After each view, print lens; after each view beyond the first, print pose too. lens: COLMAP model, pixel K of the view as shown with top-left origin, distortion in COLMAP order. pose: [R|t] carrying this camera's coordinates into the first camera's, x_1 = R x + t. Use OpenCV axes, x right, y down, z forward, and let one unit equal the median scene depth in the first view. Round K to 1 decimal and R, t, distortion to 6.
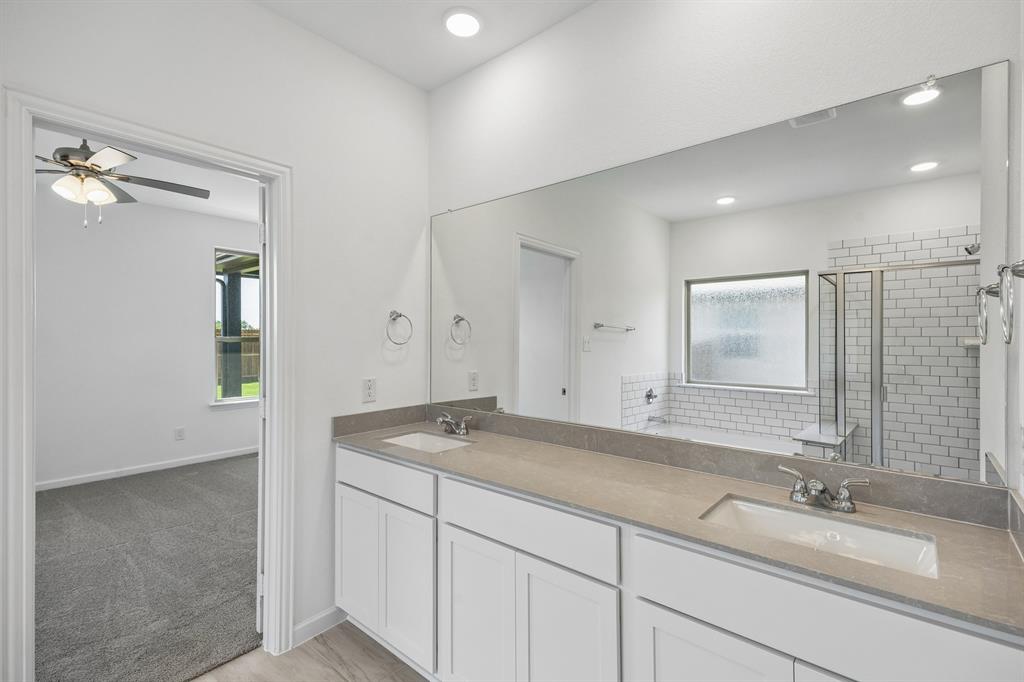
lens RADIAL K [[461.2, 0, 508.2], [0, 461.2, 345.2], [0, 0, 1]] dist [-0.002240, -0.000401]
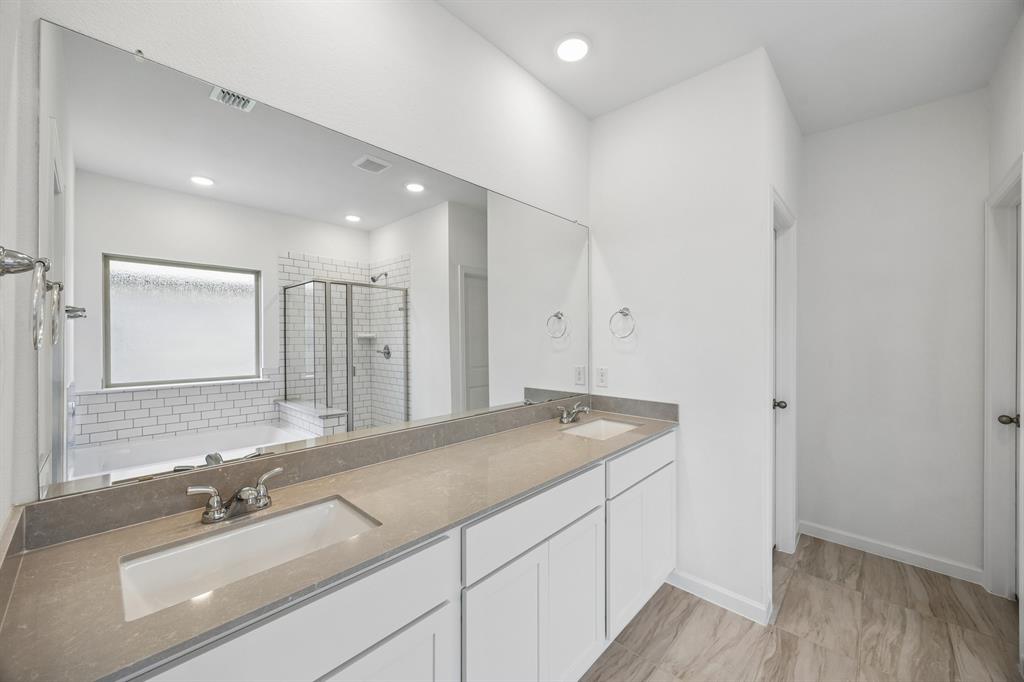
lens RADIAL K [[395.5, 0, 510.6], [0, 395.5, 332.4], [0, 0, 1]] dist [0.001949, 0.000118]
pose [[0.017756, 0.002541, 0.999839, -0.303334], [0.000383, 0.999997, -0.002549, -0.009151], [-0.999842, 0.000428, 0.017755, 0.364505]]
